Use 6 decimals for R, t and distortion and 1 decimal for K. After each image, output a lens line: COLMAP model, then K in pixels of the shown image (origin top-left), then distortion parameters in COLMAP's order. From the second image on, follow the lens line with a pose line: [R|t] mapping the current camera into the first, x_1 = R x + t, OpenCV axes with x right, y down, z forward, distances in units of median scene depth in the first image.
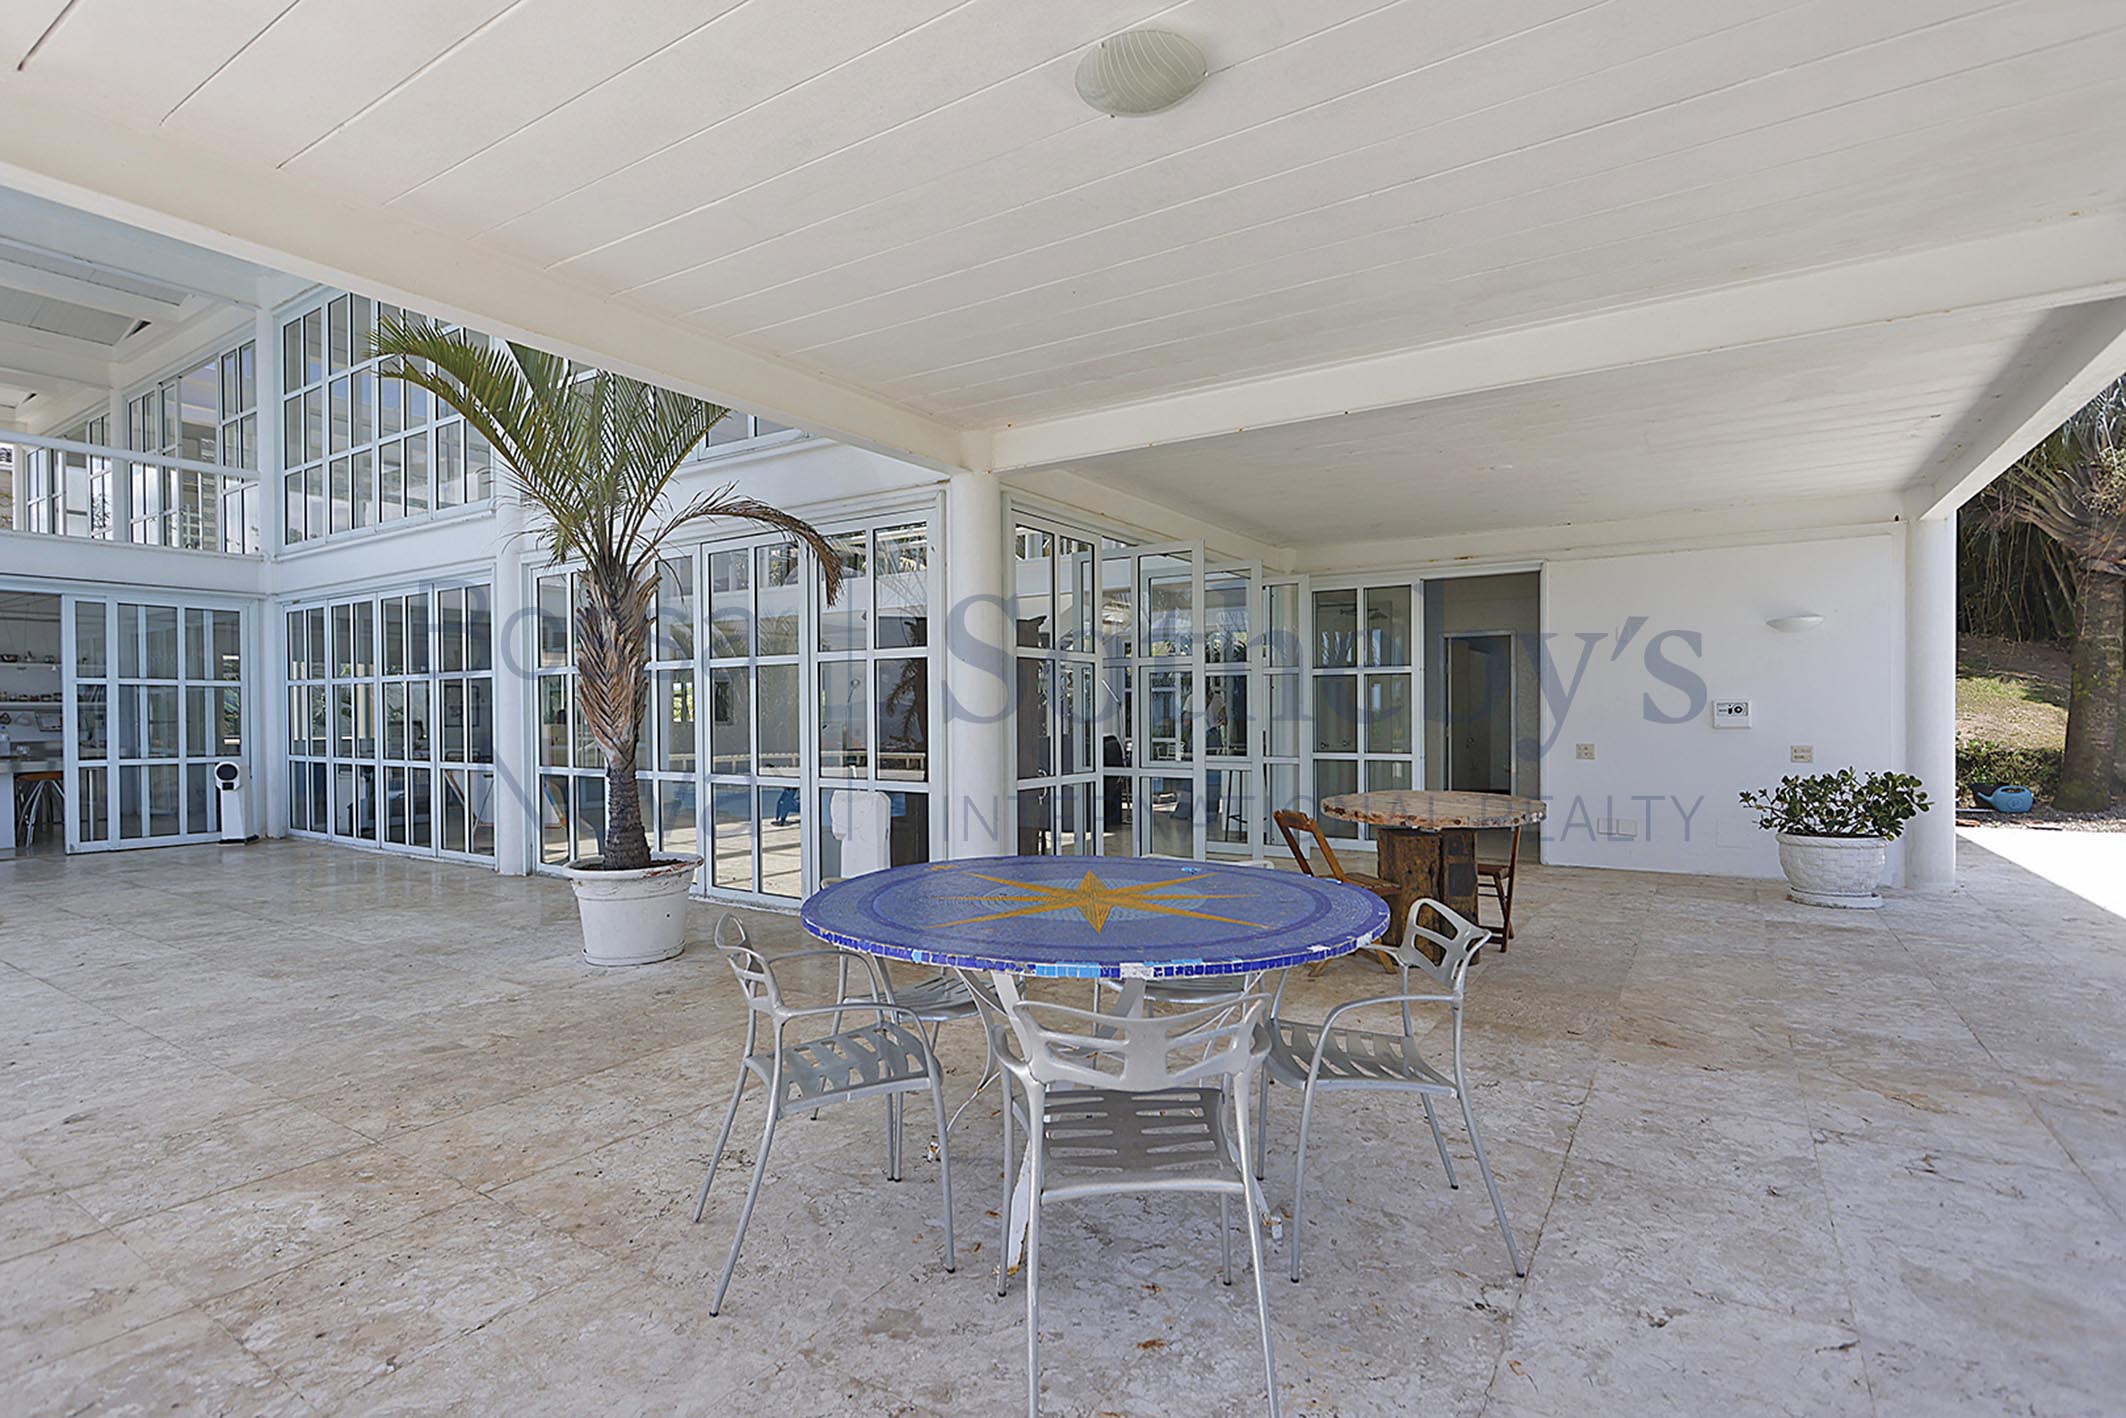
lens RADIAL K [[1057.5, 0, 1068.4], [0, 1057.5, 714.3], [0, 0, 1]] dist [-0.010034, -0.002428]
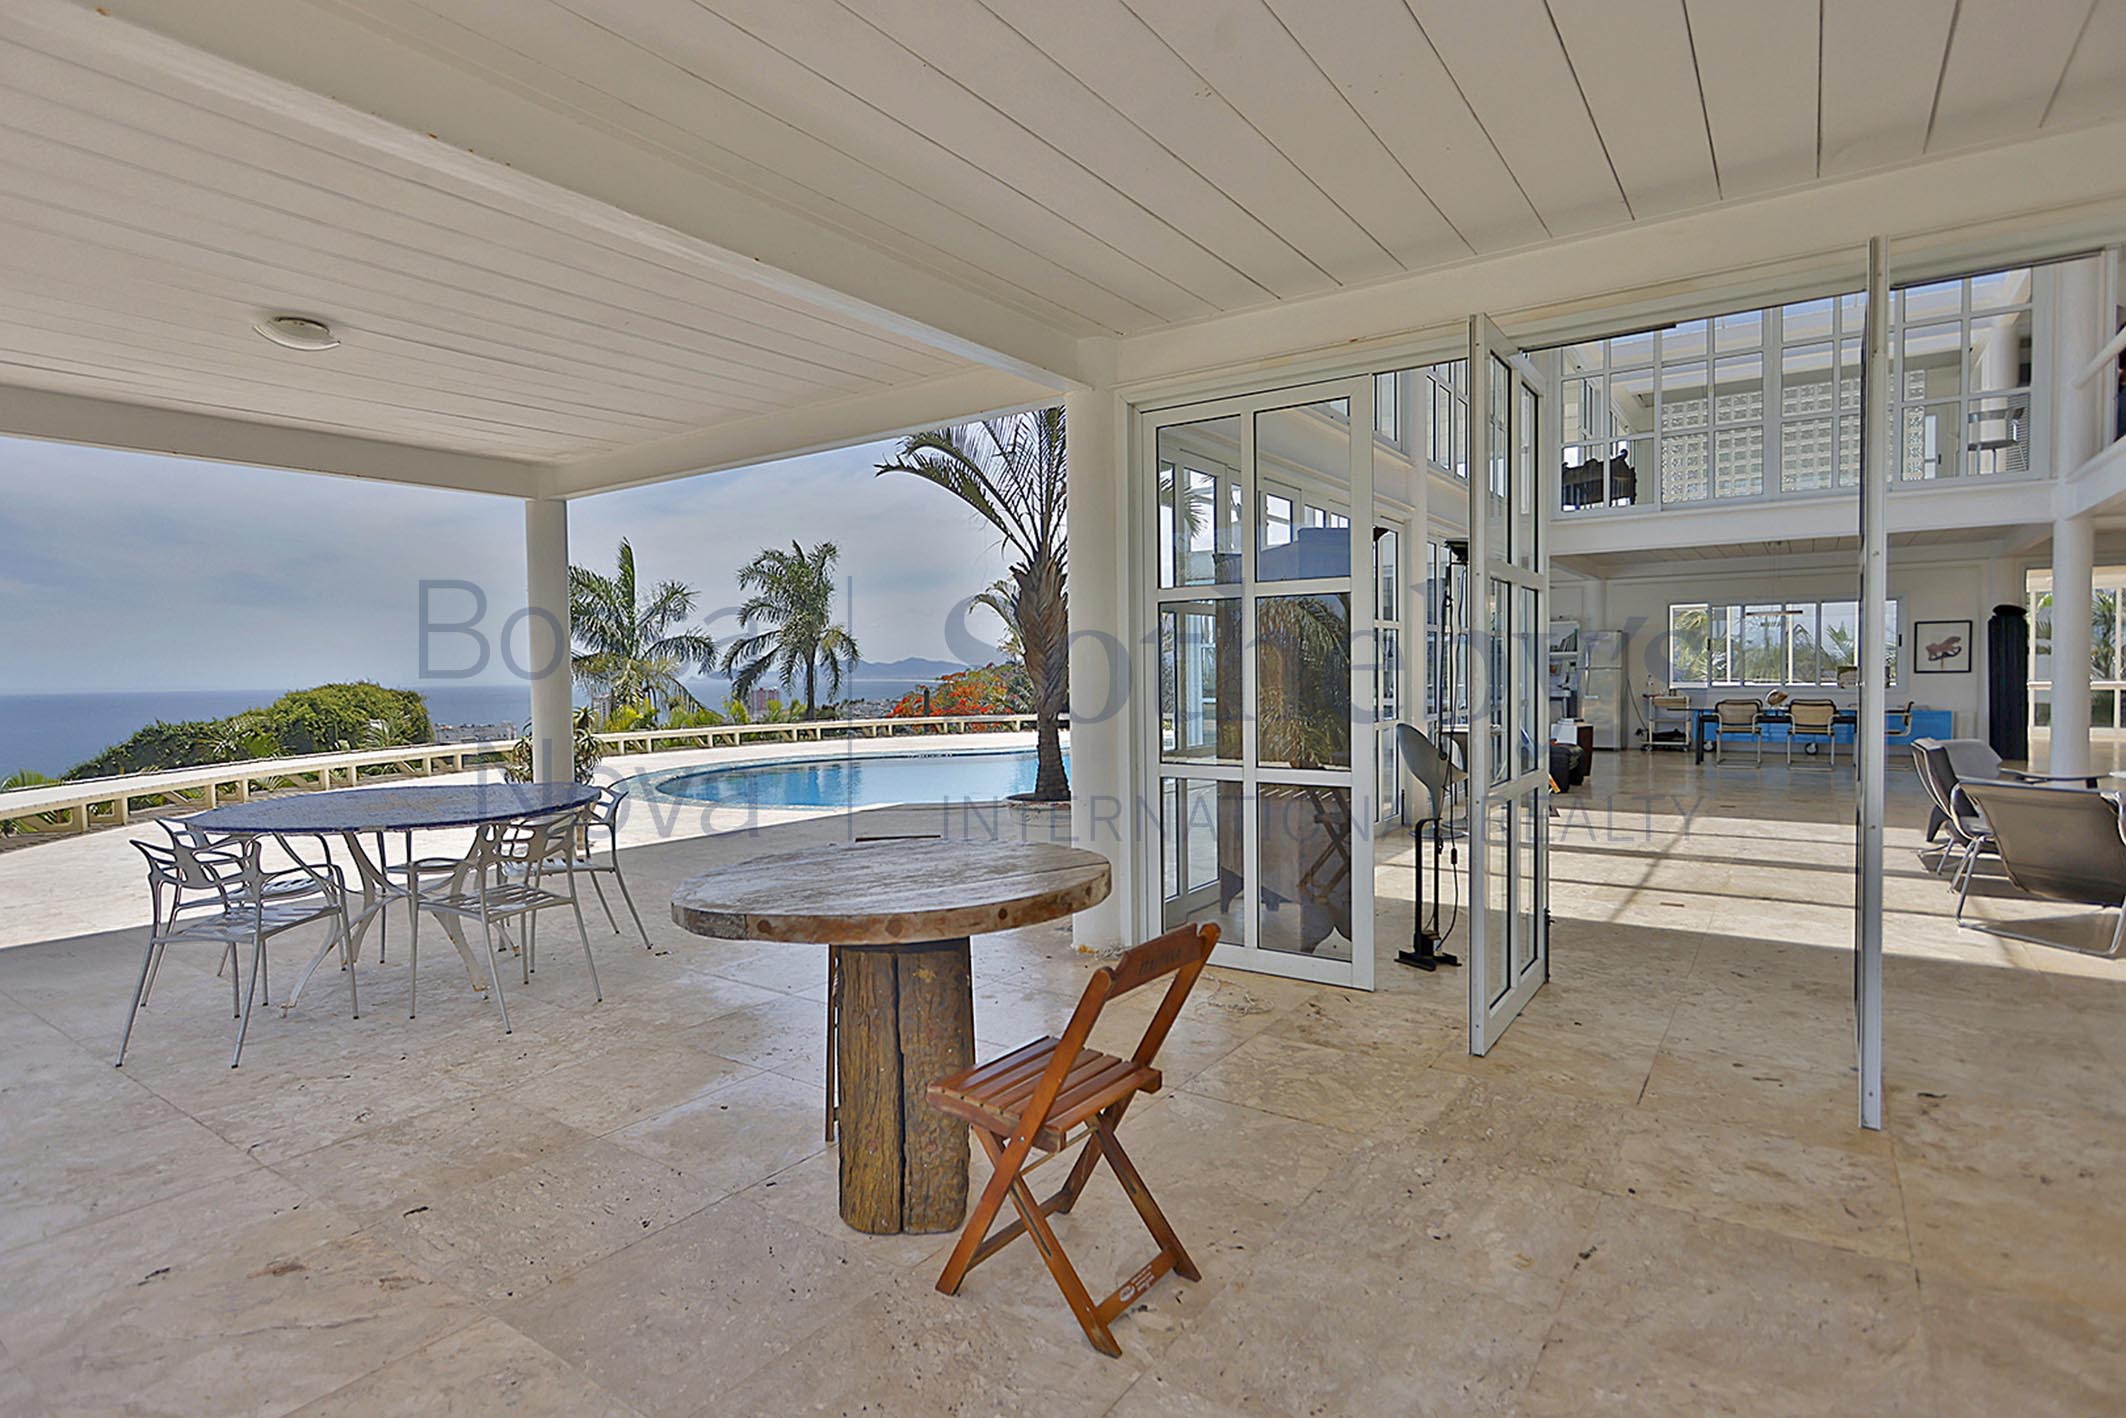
lens RADIAL K [[1057.5, 0, 1066.1], [0, 1057.5, 702.7], [0, 0, 1]] dist [-0.010034, -0.002428]
pose [[-0.046614, 0.024510, -0.998612, 0.511864], [-0.006857, 0.999668, 0.024856, -0.008759], [0.998889, 0.008006, -0.046430, 0.670308]]
